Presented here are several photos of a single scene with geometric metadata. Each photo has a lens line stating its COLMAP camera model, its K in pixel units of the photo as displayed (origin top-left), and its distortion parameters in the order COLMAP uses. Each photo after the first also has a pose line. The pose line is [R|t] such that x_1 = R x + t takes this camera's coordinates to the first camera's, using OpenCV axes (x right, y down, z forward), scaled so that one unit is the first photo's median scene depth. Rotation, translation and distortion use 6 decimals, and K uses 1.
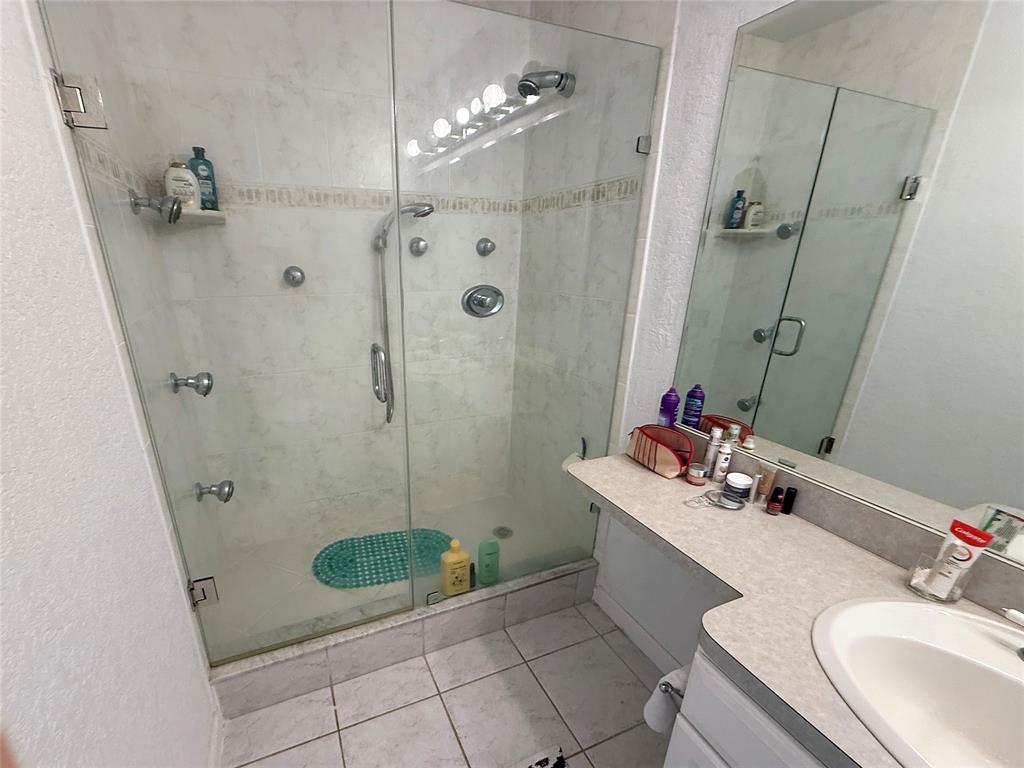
lens RADIAL K [[404.4, 0, 507.4], [0, 404.4, 387.8], [0, 0, 1]] dist [0.000782, -0.000400]
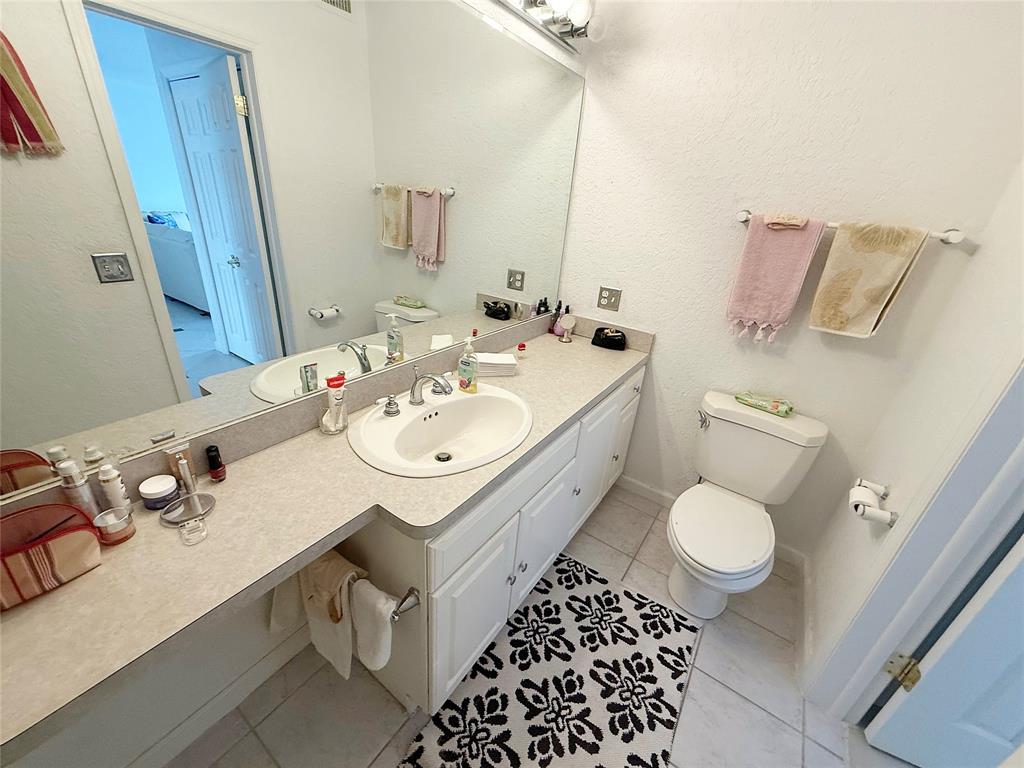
lens RADIAL K [[404.4, 0, 509.0], [0, 404.4, 384.8], [0, 0, 1]] dist [0.000782, -0.000400]
pose [[-0.423611, -0.429288, 0.797662, -0.282095], [0.191924, 0.818048, 0.542184, -0.249851], [-0.885279, 0.382766, -0.264144, 0.585205]]
